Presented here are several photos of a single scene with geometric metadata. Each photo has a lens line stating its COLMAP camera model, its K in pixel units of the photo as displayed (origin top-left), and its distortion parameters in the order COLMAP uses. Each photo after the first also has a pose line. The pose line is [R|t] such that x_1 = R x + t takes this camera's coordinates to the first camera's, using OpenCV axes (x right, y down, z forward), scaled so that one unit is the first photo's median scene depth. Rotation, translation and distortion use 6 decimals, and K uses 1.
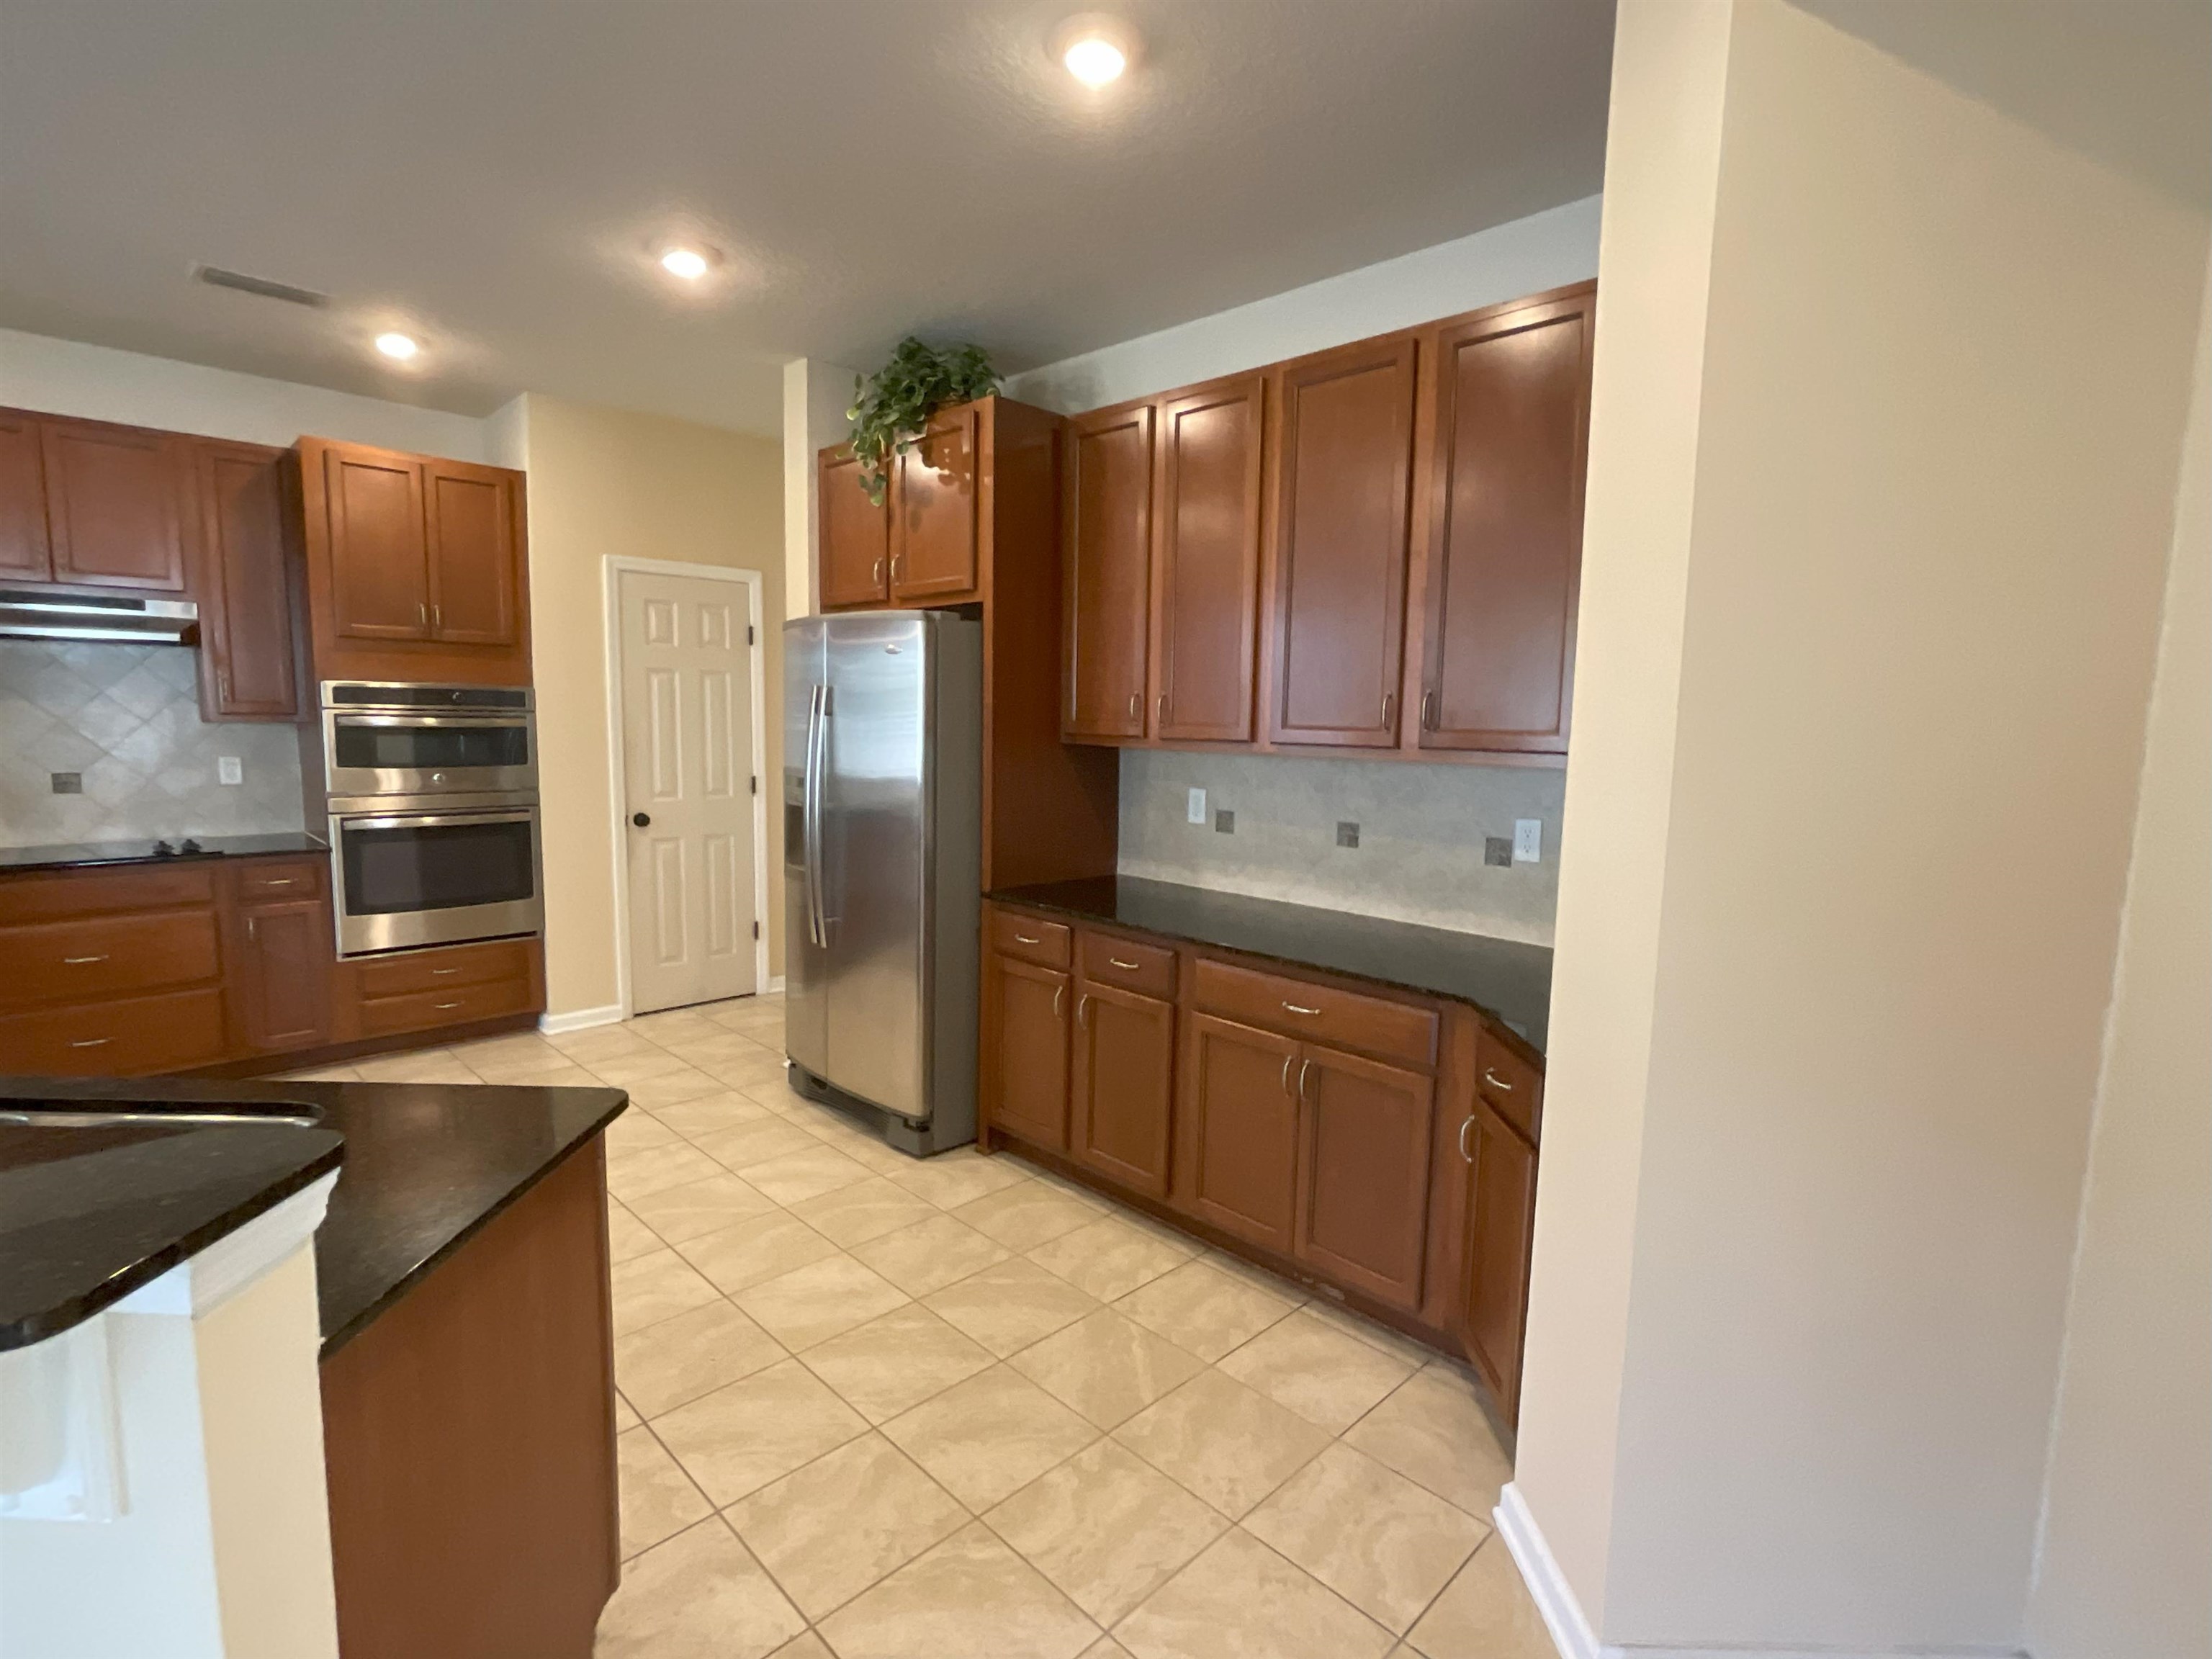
lens RADIAL K [[1058.3, 0, 1102.4], [0, 1058.3, 833.8], [0, 0, 1]] dist [-0.012369, 0.008159]
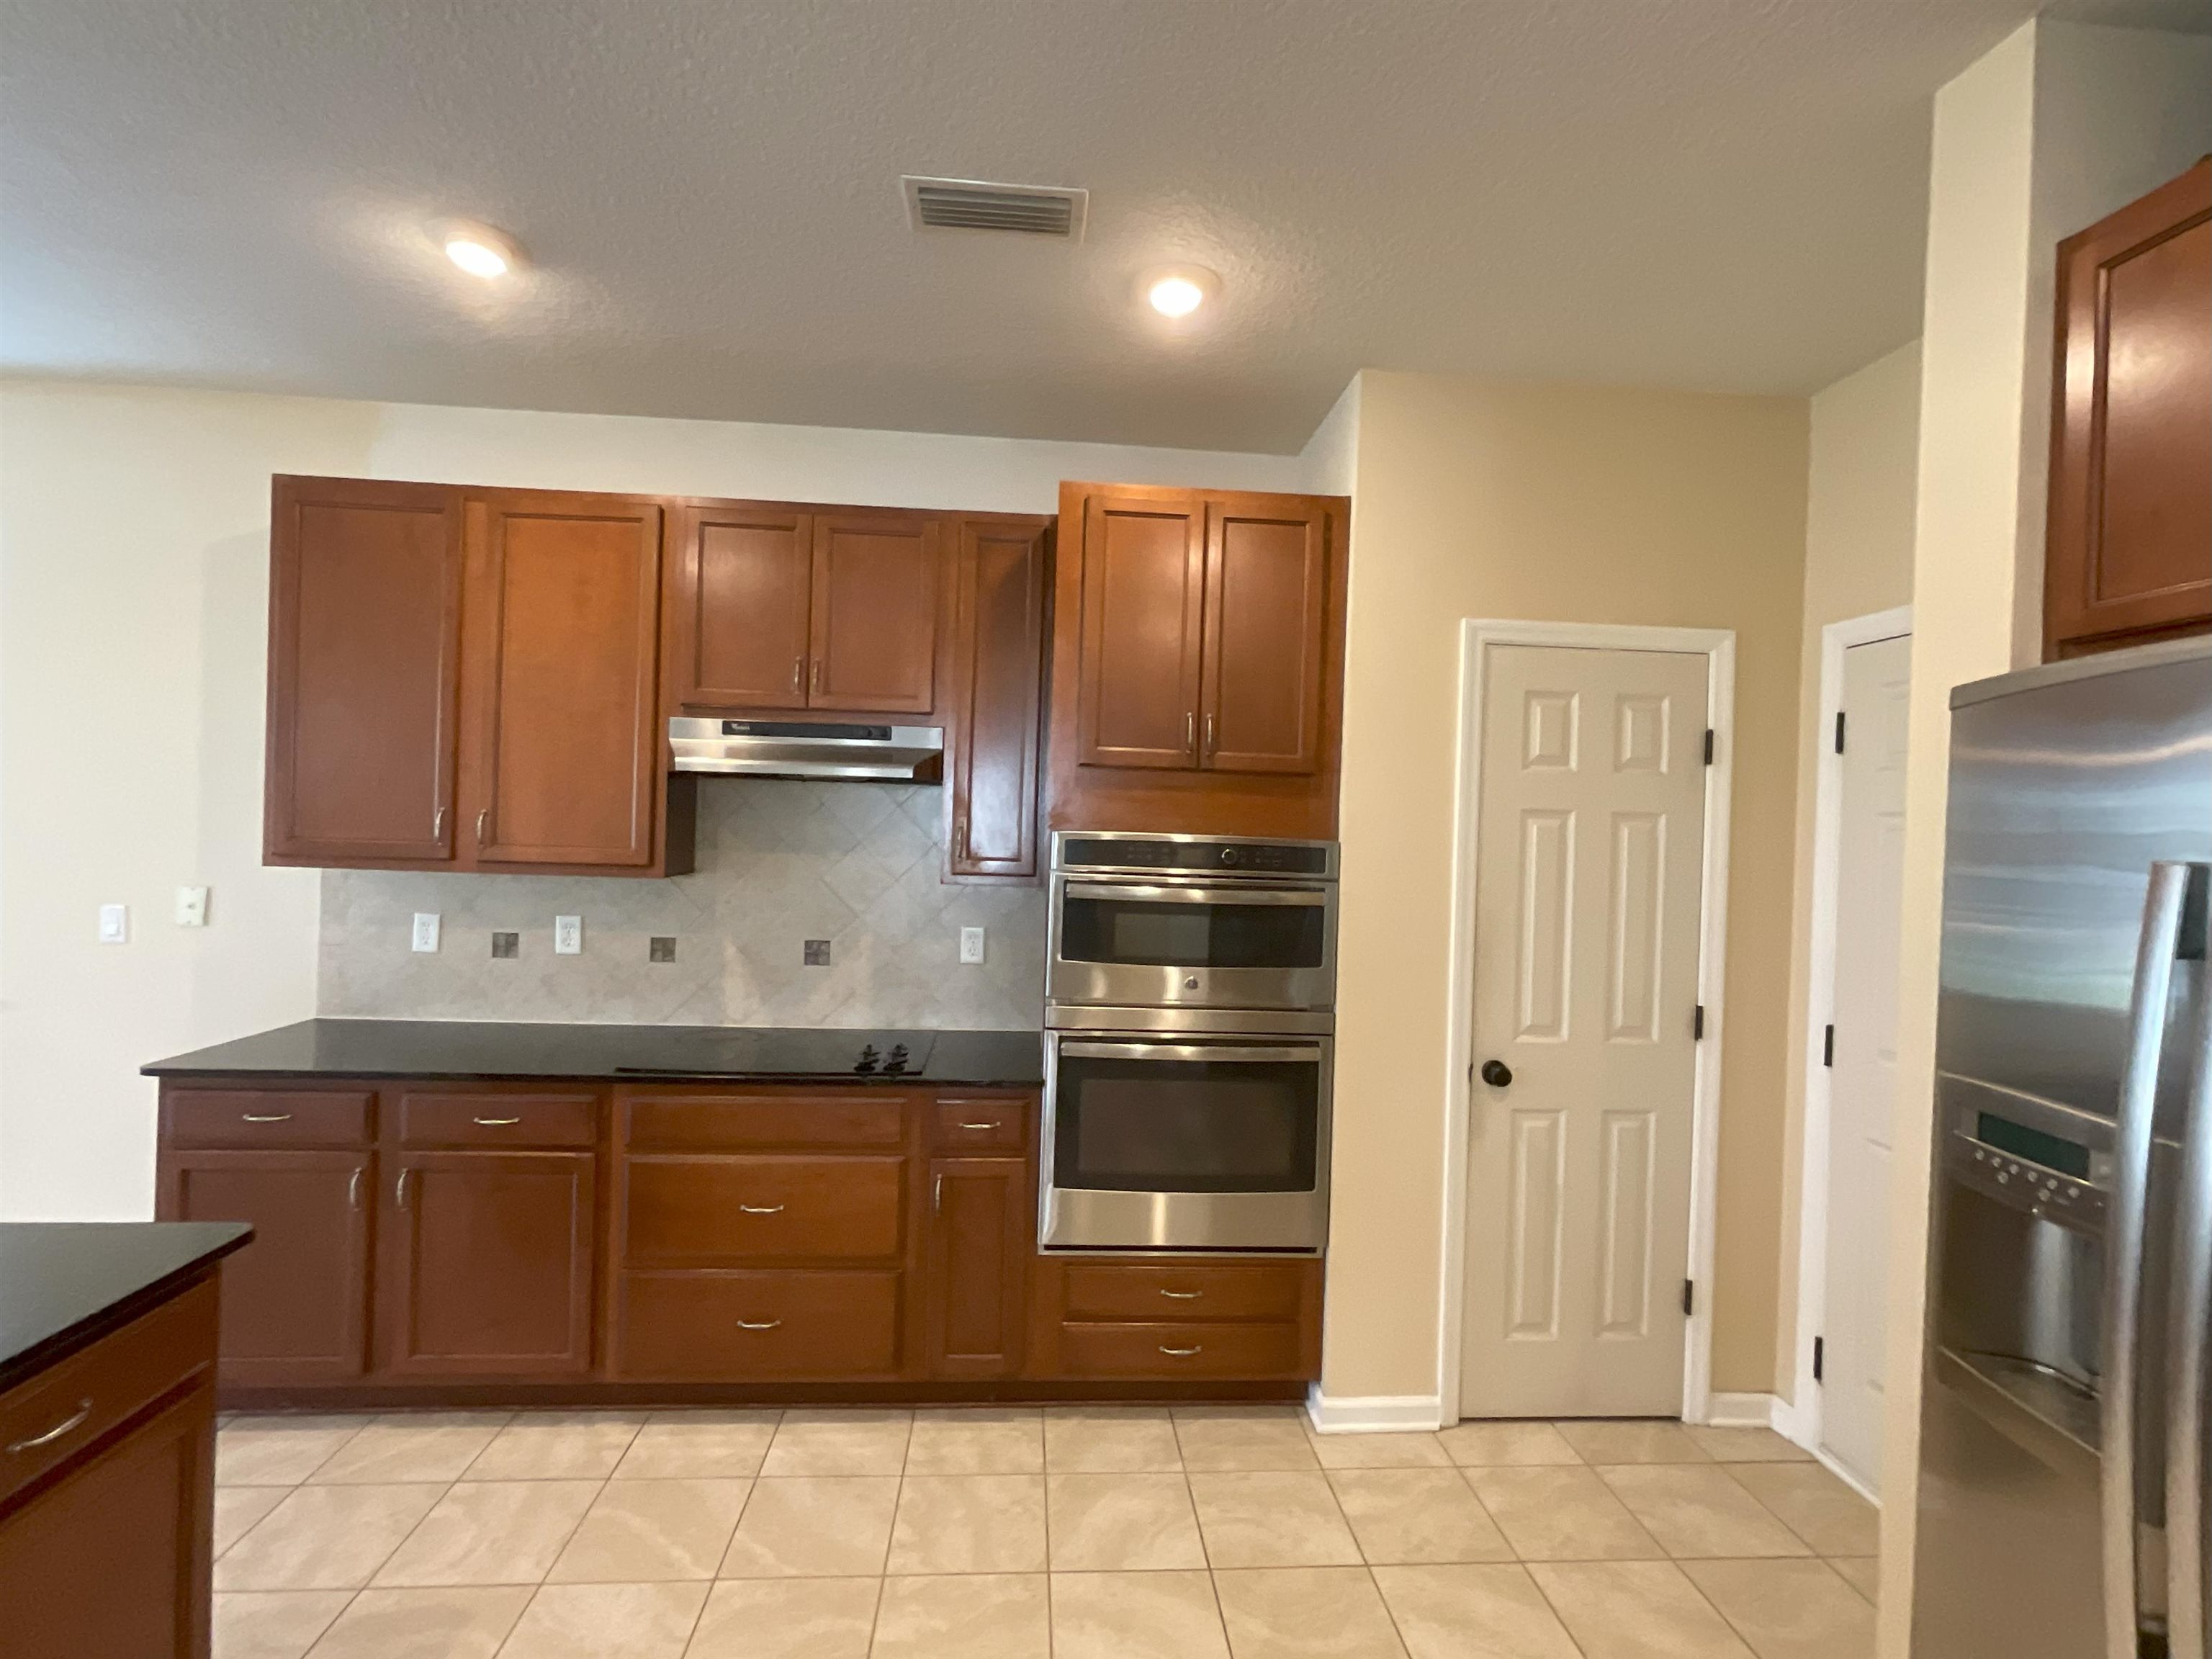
lens RADIAL K [[1058.3, 0, 1109.1], [0, 1058.3, 833.4], [0, 0, 1]] dist [-0.012369, 0.008159]
pose [[0.762257, 0.007697, -0.647228, -0.305502], [-0.090501, 0.991374, -0.094796, -0.091210], [0.640916, 0.130834, 0.756379, 0.562886]]
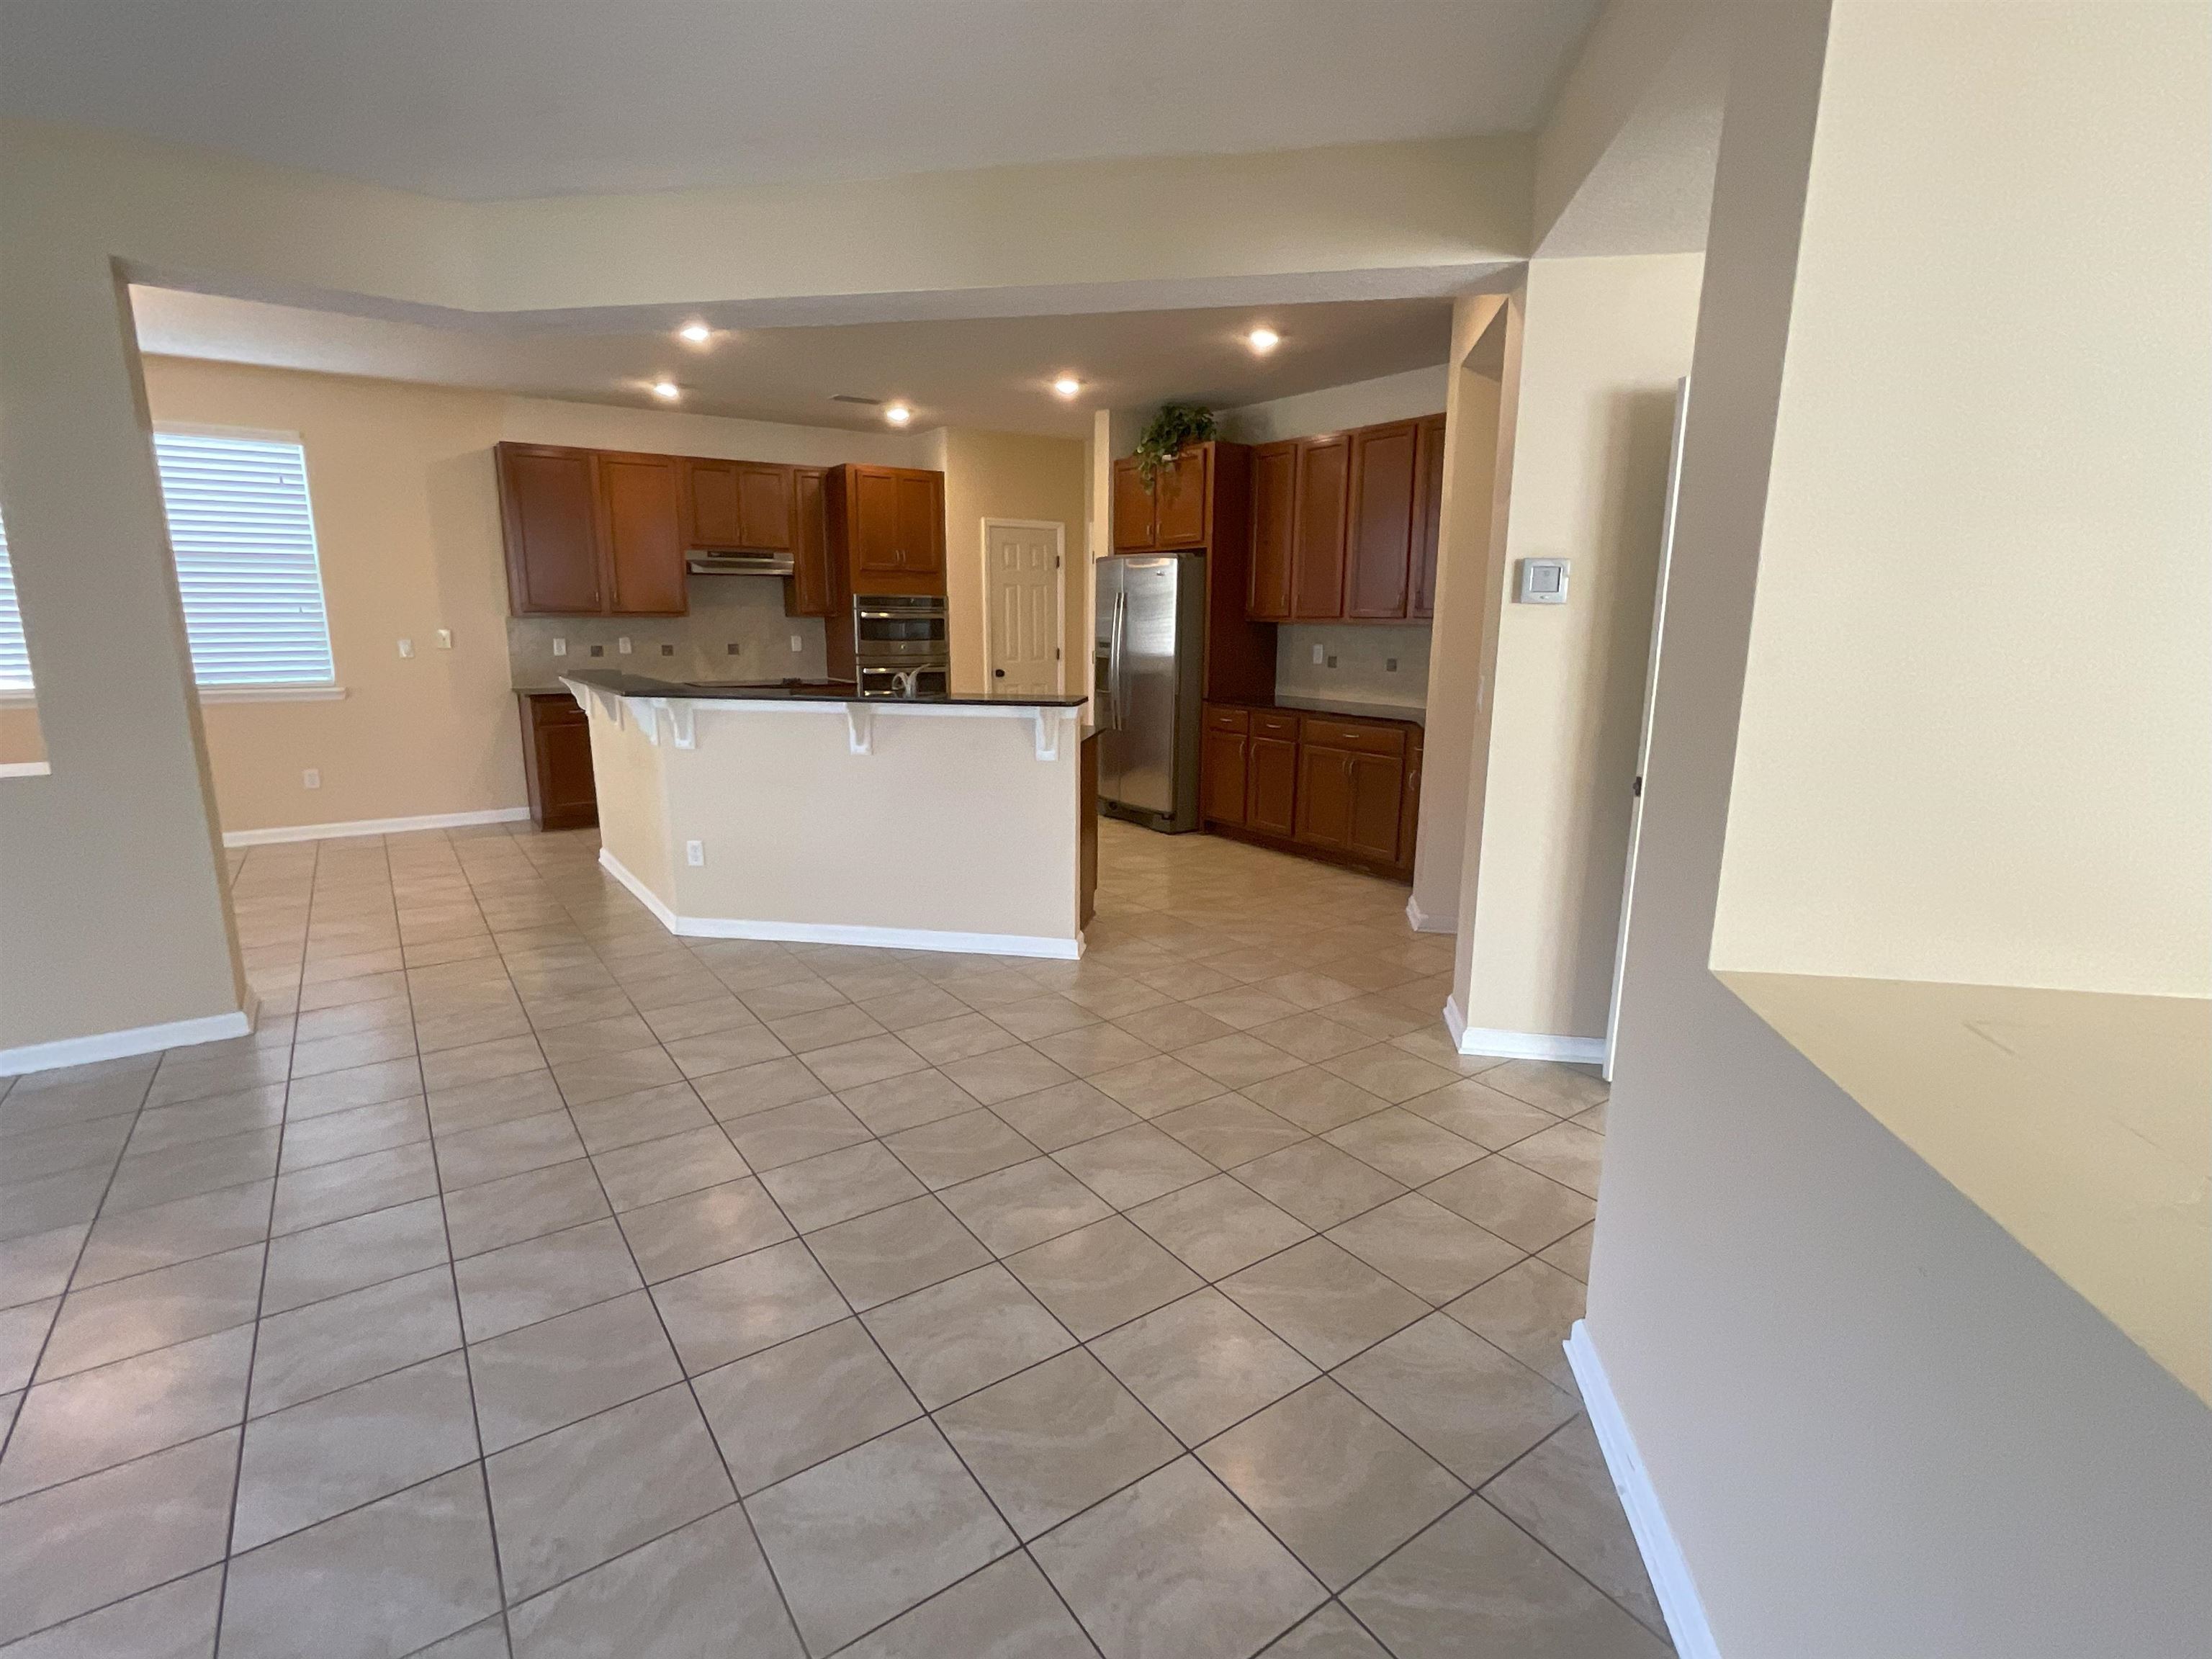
lens RADIAL K [[1058.3, 0, 1102.1], [0, 1058.3, 837.9], [0, 0, 1]] dist [-0.012369, 0.008159]
pose [[0.985000, 0.022414, -0.171095, 0.039202], [-0.006318, 0.995548, 0.094048, 0.121513], [0.172441, -0.091557, 0.980756, -0.915959]]
